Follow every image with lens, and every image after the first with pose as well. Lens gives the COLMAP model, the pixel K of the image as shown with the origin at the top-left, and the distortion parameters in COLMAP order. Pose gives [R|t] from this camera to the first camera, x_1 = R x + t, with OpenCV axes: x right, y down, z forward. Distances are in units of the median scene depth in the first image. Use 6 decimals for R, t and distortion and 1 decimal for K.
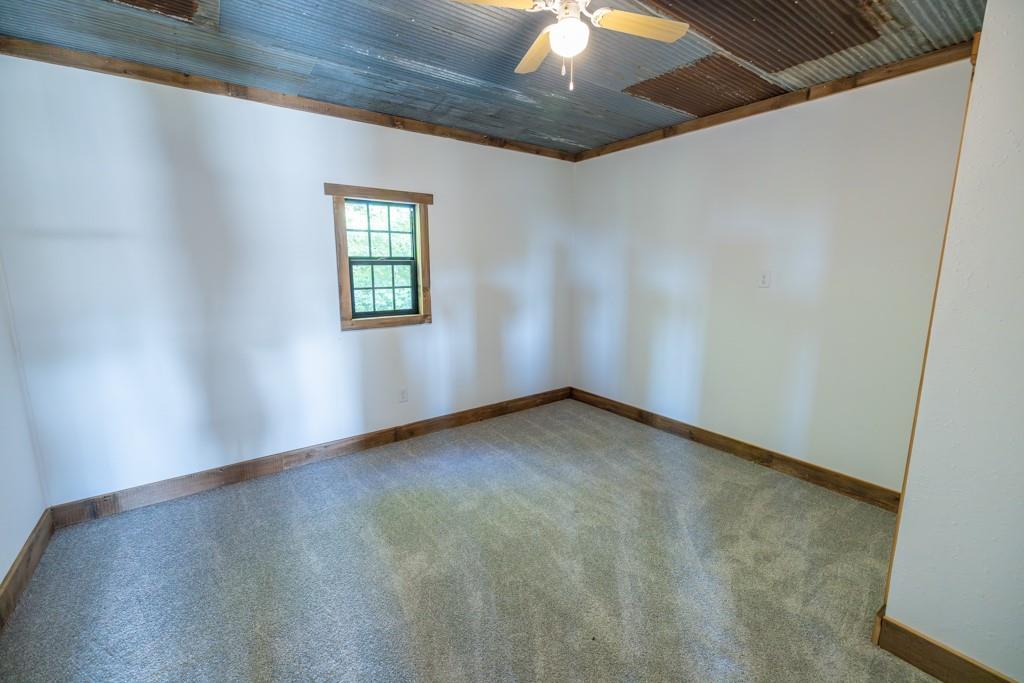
lens RADIAL K [[433.4, 0, 509.7], [0, 433.4, 343.2], [0, 0, 1]] dist [0.001738, 0.000261]
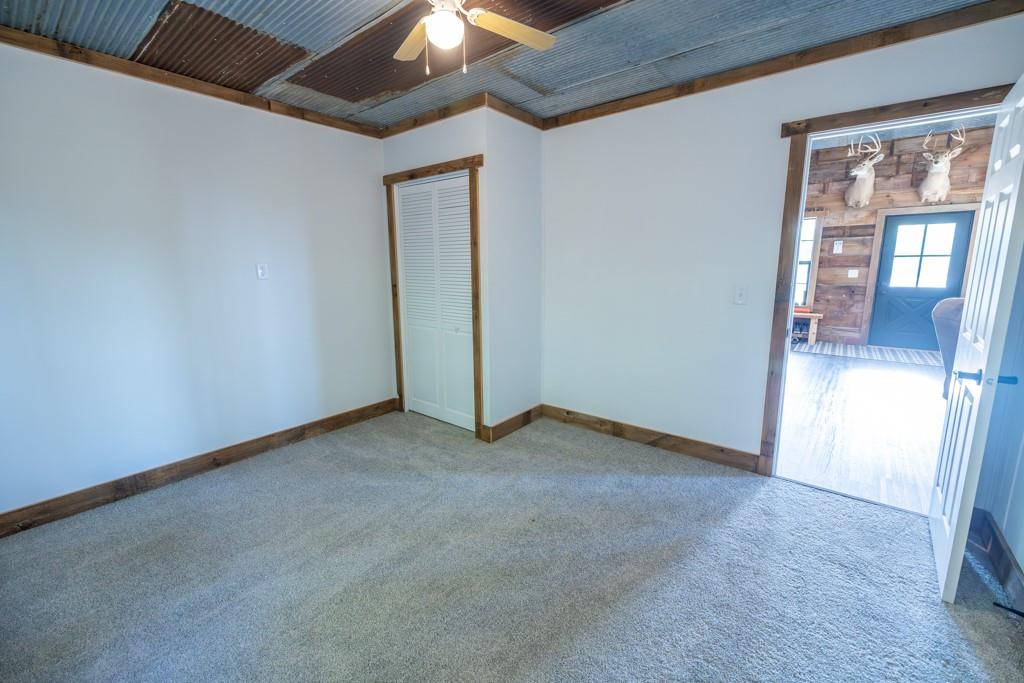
lens RADIAL K [[433.4, 0, 509.7], [0, 433.4, 343.2], [0, 0, 1]] dist [0.001738, 0.000261]
pose [[-0.275196, -0.171312, 0.946002, -0.619840], [0.181129, 0.957135, 0.226019, -0.118613], [-0.944171, 0.233548, -0.232370, 0.774921]]
